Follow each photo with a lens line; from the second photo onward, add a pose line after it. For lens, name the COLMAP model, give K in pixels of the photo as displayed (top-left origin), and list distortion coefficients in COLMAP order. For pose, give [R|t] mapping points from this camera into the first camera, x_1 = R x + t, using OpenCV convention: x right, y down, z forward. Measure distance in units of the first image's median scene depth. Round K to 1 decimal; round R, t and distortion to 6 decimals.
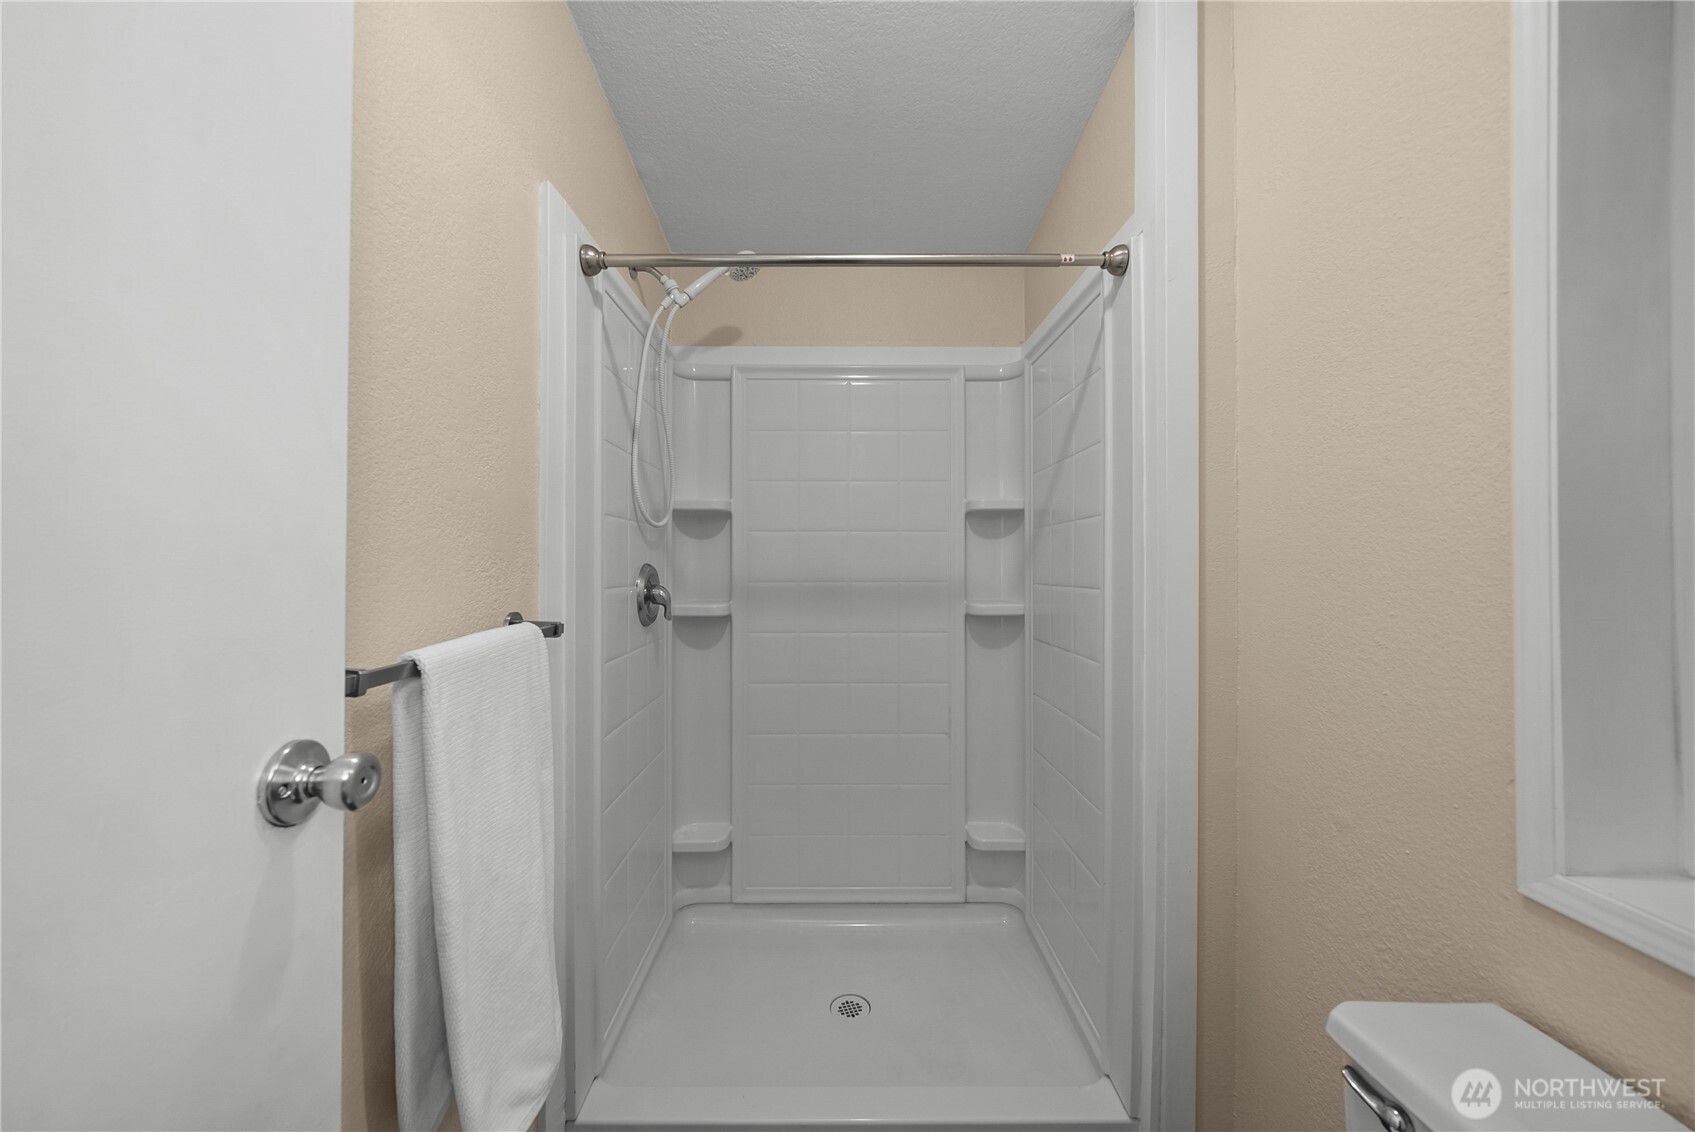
lens RADIAL K [[660.9, 0, 843.4], [0, 660.9, 572.1], [0, 0, 1]] dist [-0.003266, 0.000494]
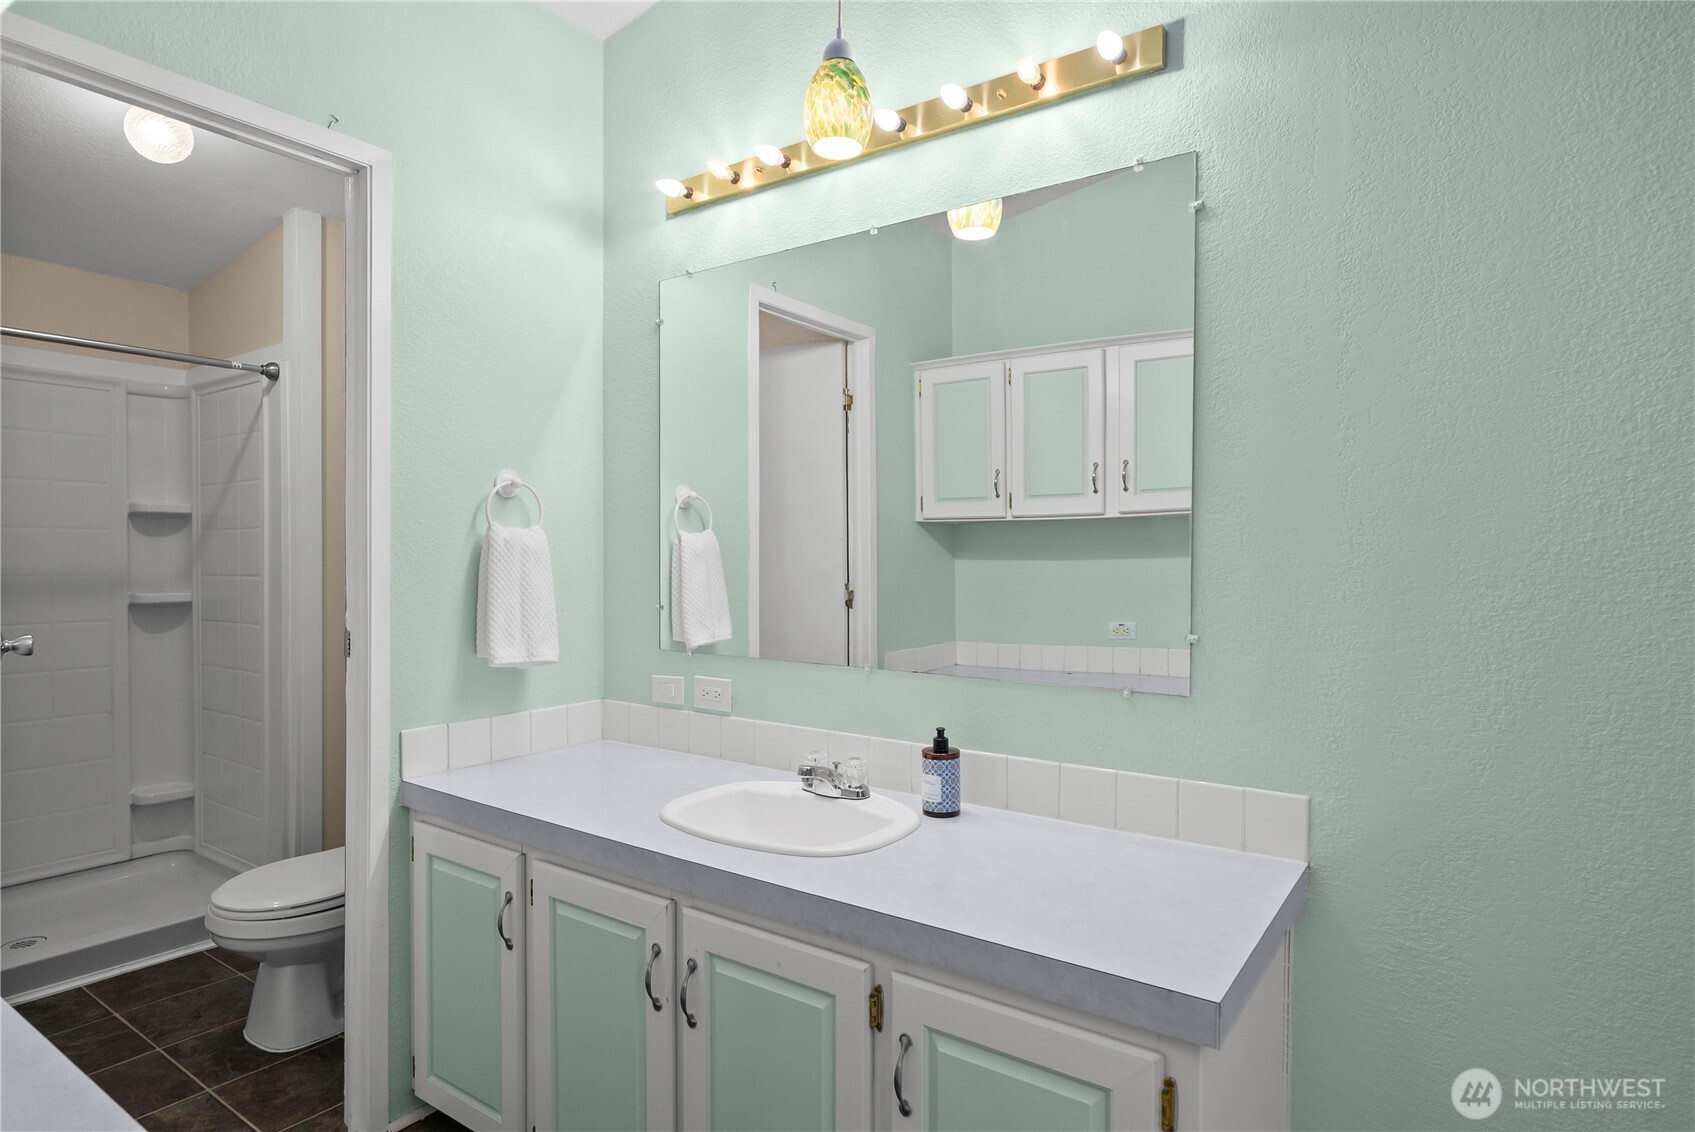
lens RADIAL K [[935.6, 0, 854.8], [0, 935.6, 573.3], [0, 0, 1]] dist [0.000929, -0.002105]
pose [[0.598115, -0.003897, 0.801401, -0.357286], [0.000881, 0.999991, 0.004205, 0.006794], [-0.801410, -0.001809, 0.598113, -0.953718]]
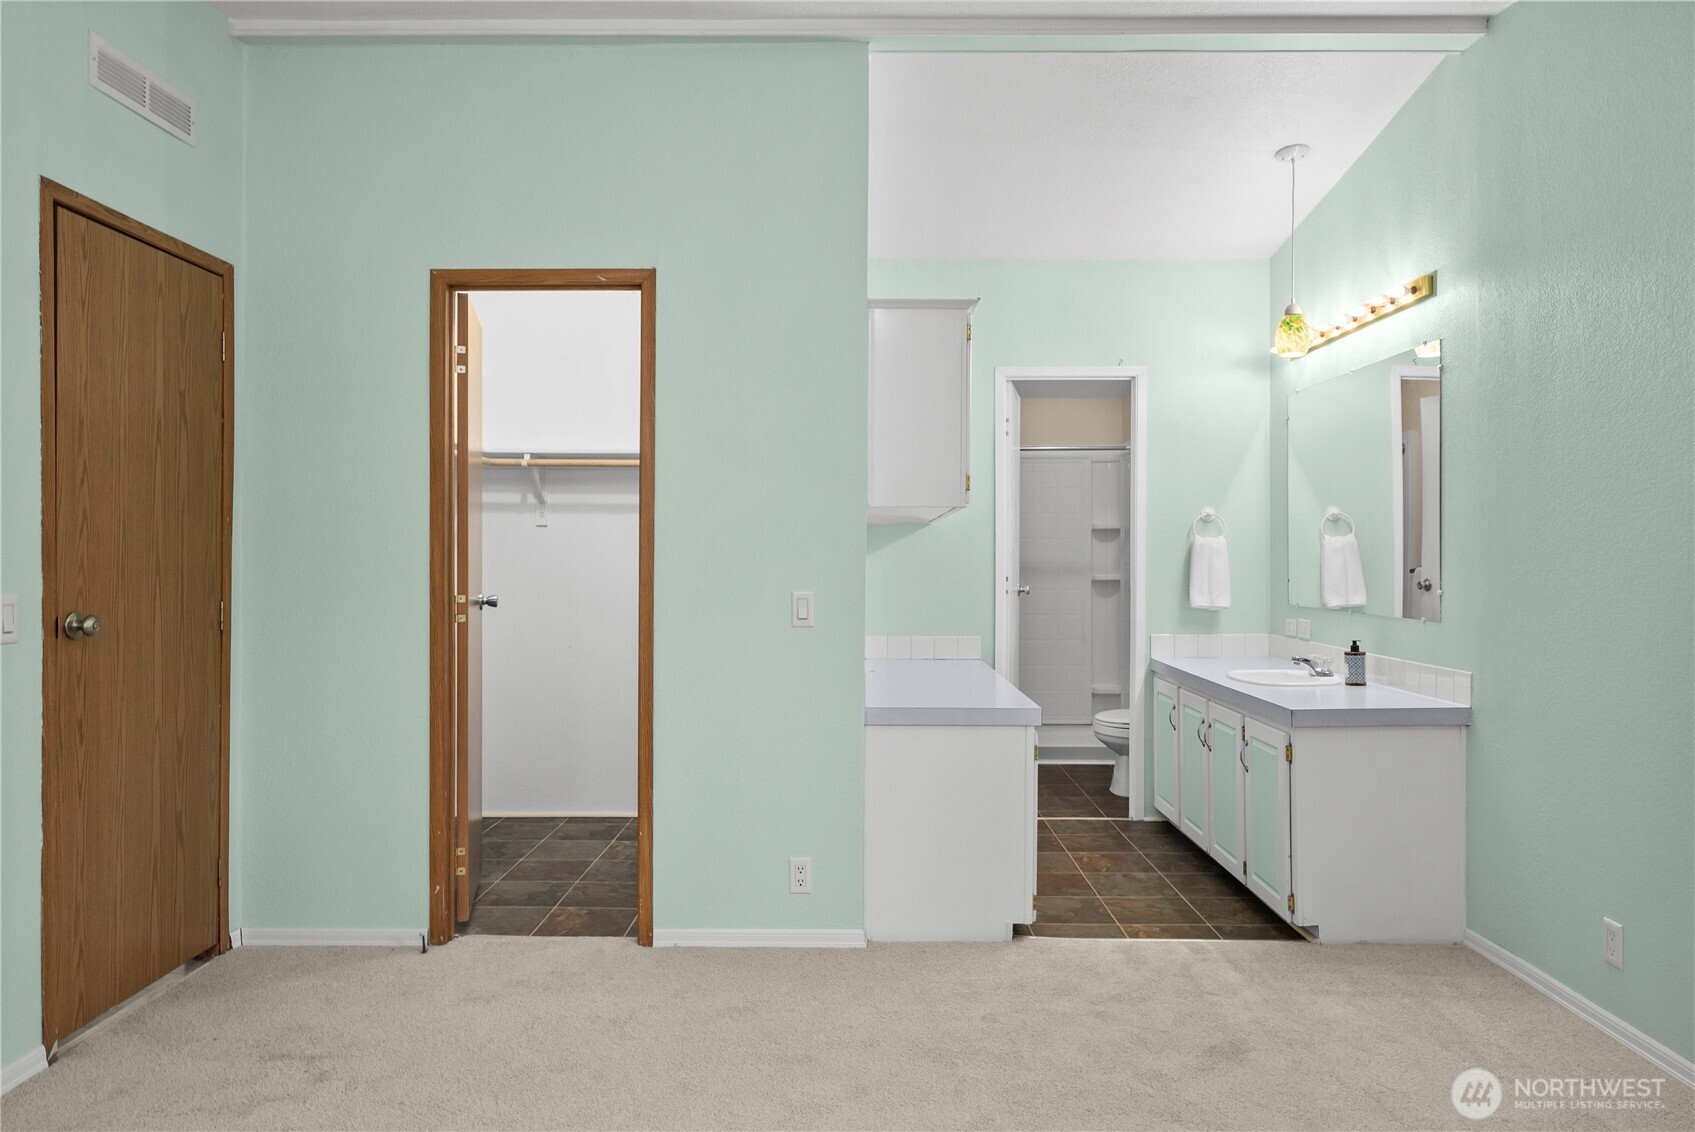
lens RADIAL K [[1130.7, 0, 850.6], [0, 1130.7, 564.1], [0, 0, 1]] dist [0.003567, 0.000808]
pose [[0.999503, -0.000501, -0.031531, -0.444514], [0.000422, 0.999997, -0.002493, 0.023183], [0.031532, 0.002478, 0.999500, -2.486688]]
